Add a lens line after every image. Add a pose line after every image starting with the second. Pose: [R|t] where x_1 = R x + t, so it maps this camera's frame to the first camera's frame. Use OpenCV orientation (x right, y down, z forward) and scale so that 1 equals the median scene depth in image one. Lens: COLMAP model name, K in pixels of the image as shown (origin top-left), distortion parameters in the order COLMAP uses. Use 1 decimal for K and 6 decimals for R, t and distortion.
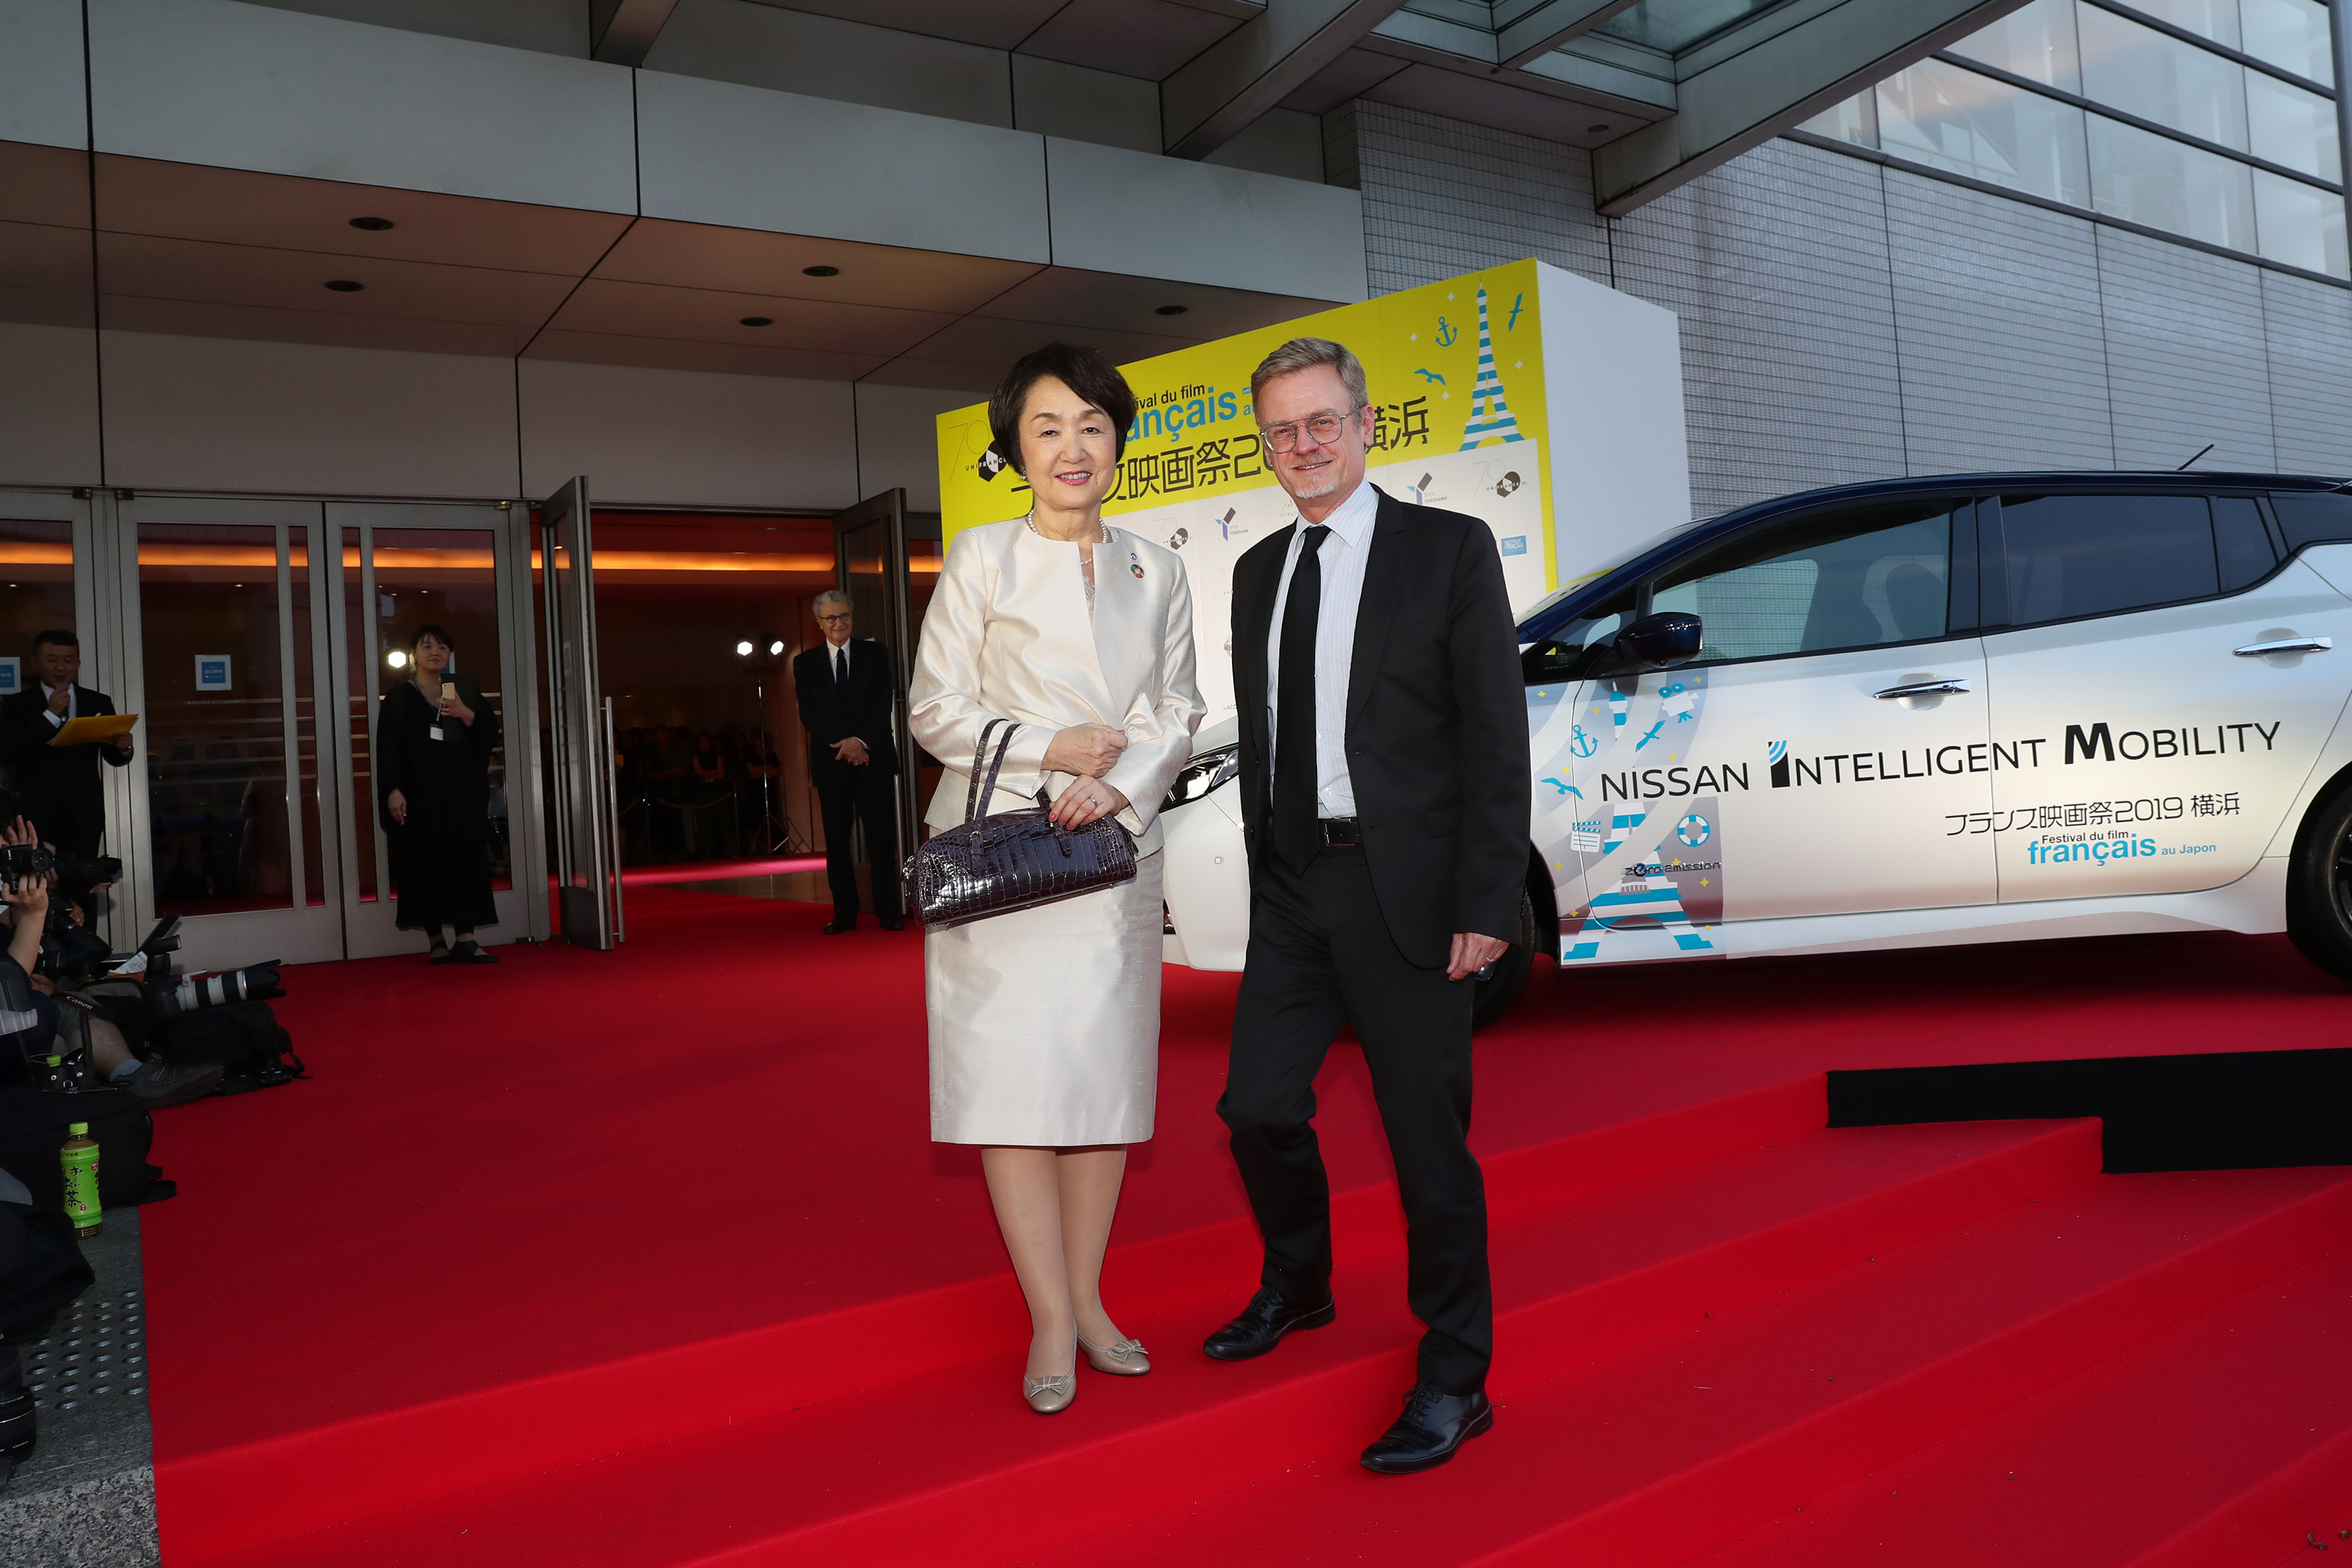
lens RADIAL K [[1680.9, 0, 1167.1], [0, 1680.9, 741.1], [0, 0, 1]] dist [-0.109676, 0.067219]
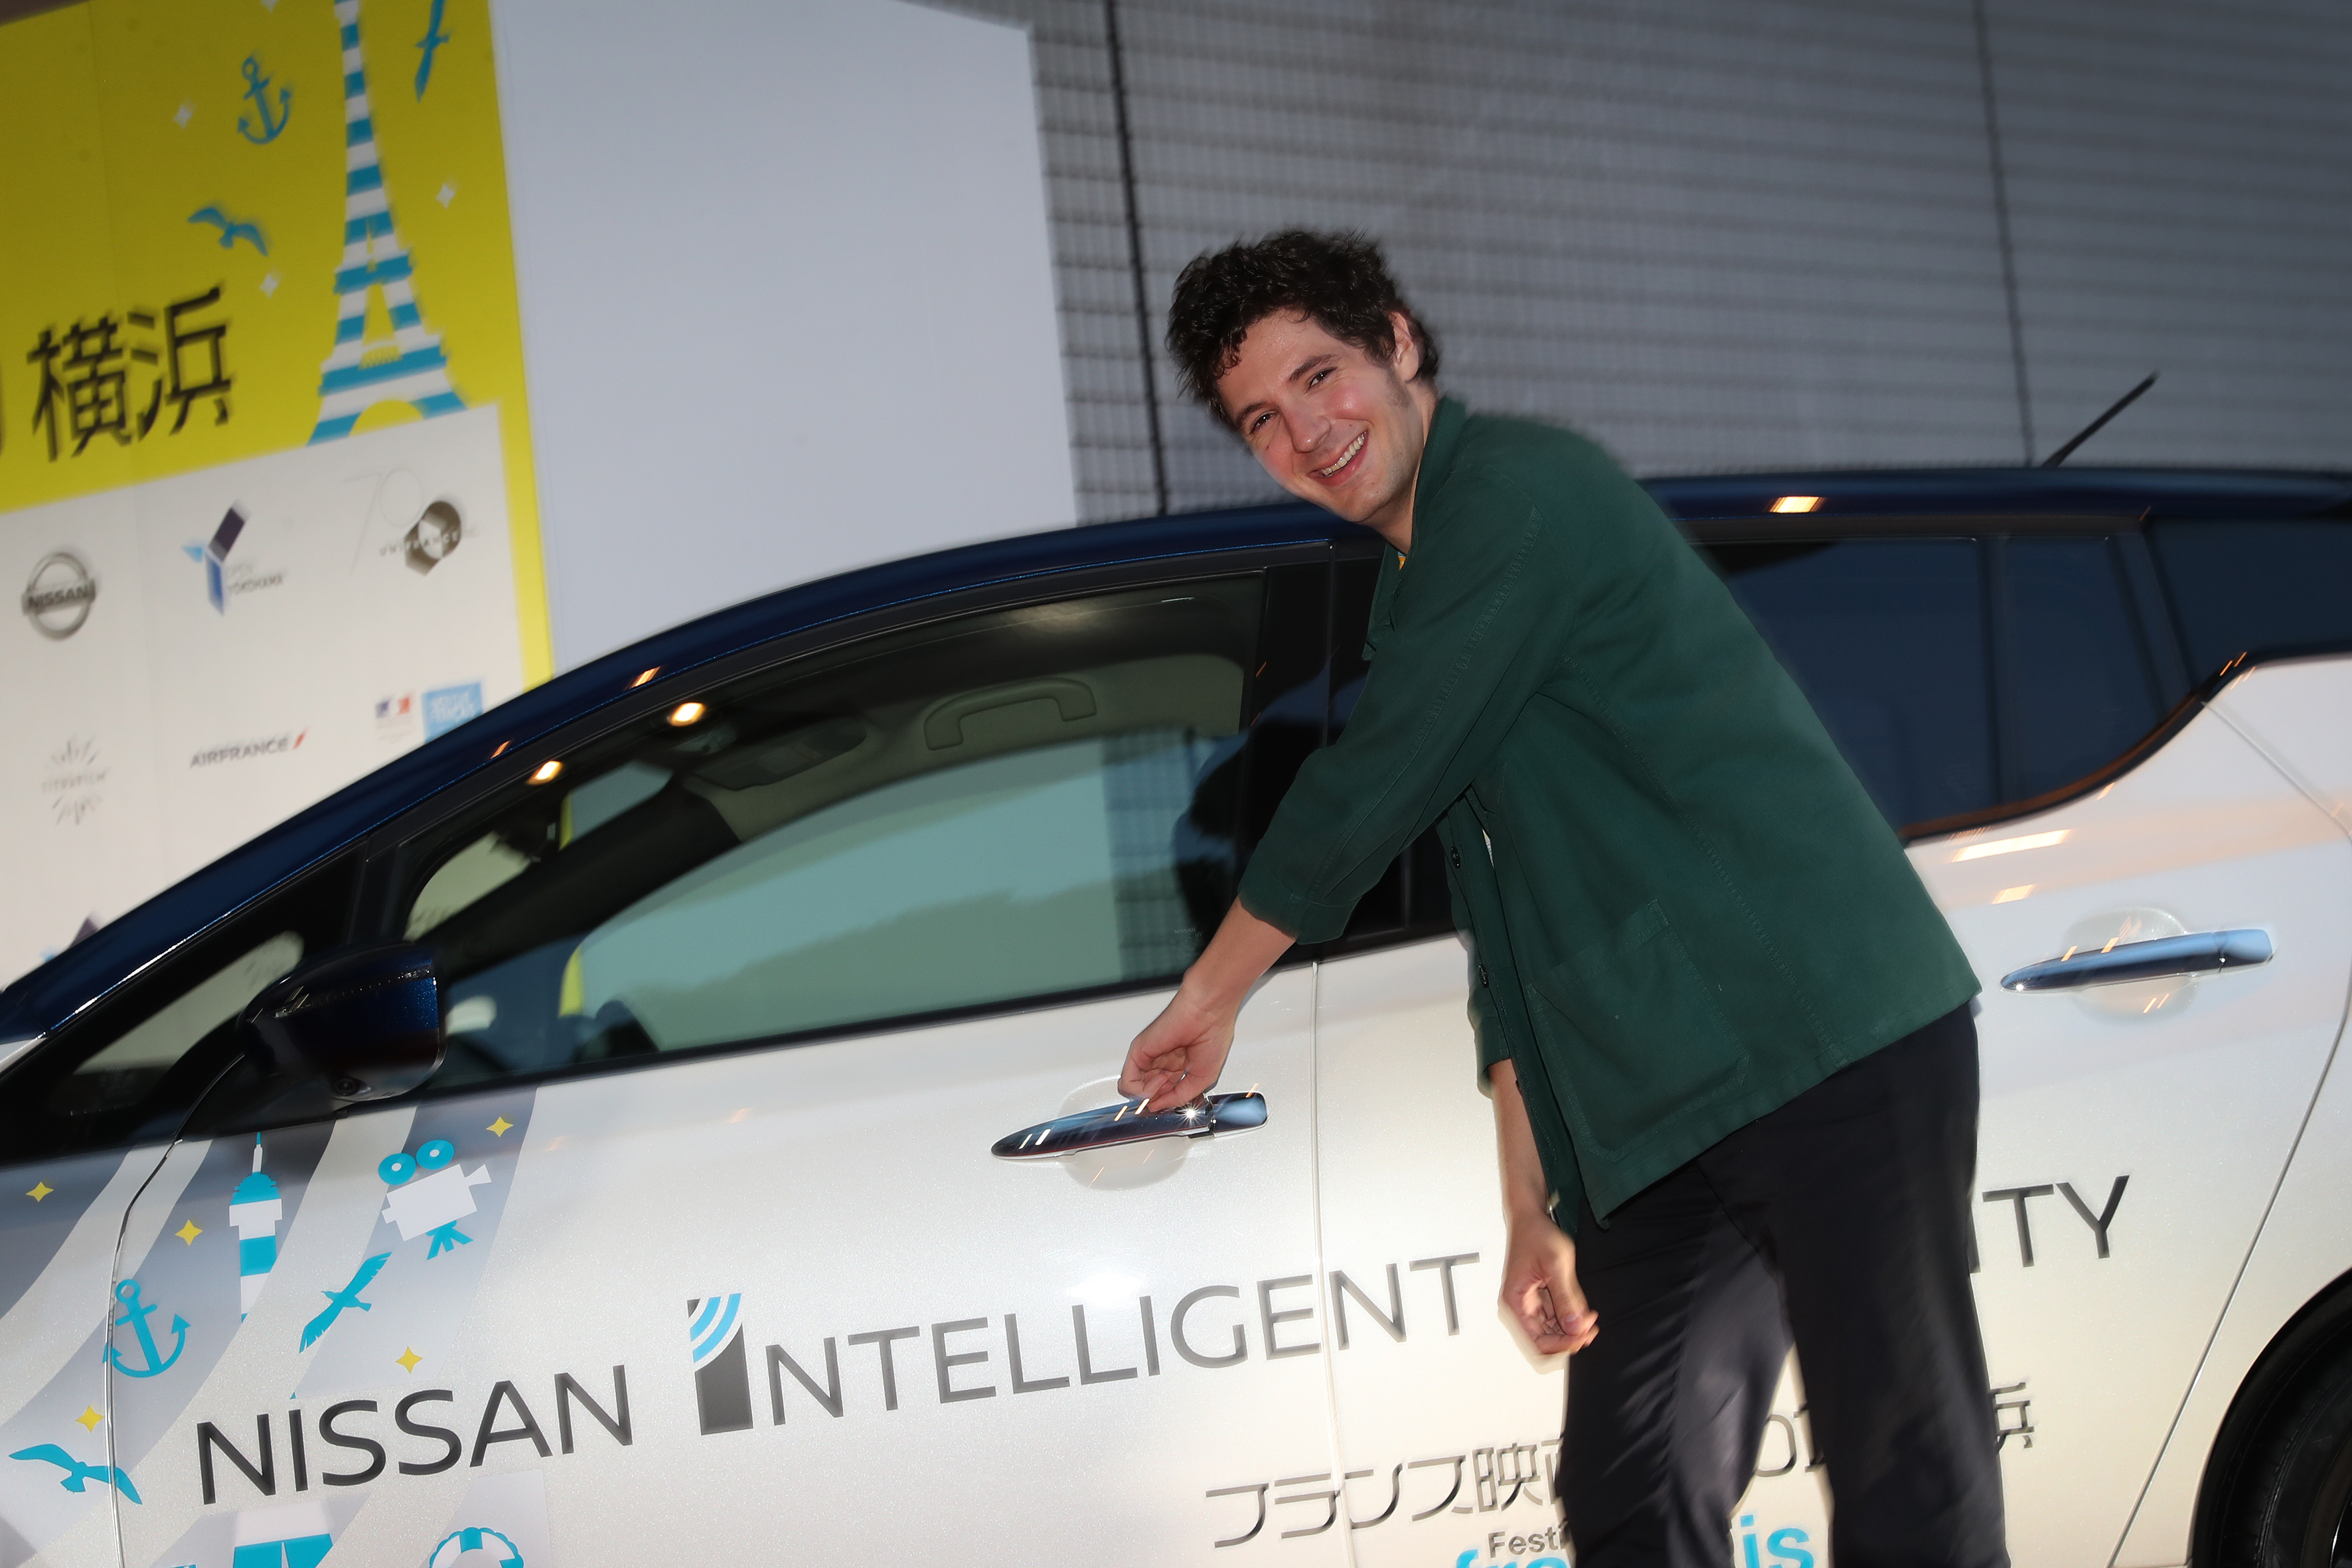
lens RADIAL K [[4670.1, 0, 1256.4], [0, 4670.1, 780.6], [0, 0, 1]] dist [0.209026, 0.000000]
pose [[0.989295, -0.035024, 0.141662, 0.224968], [0.046676, 0.995719, -0.079785, -0.015385], [-0.138261, 0.085543, 0.986695, 0.007359]]
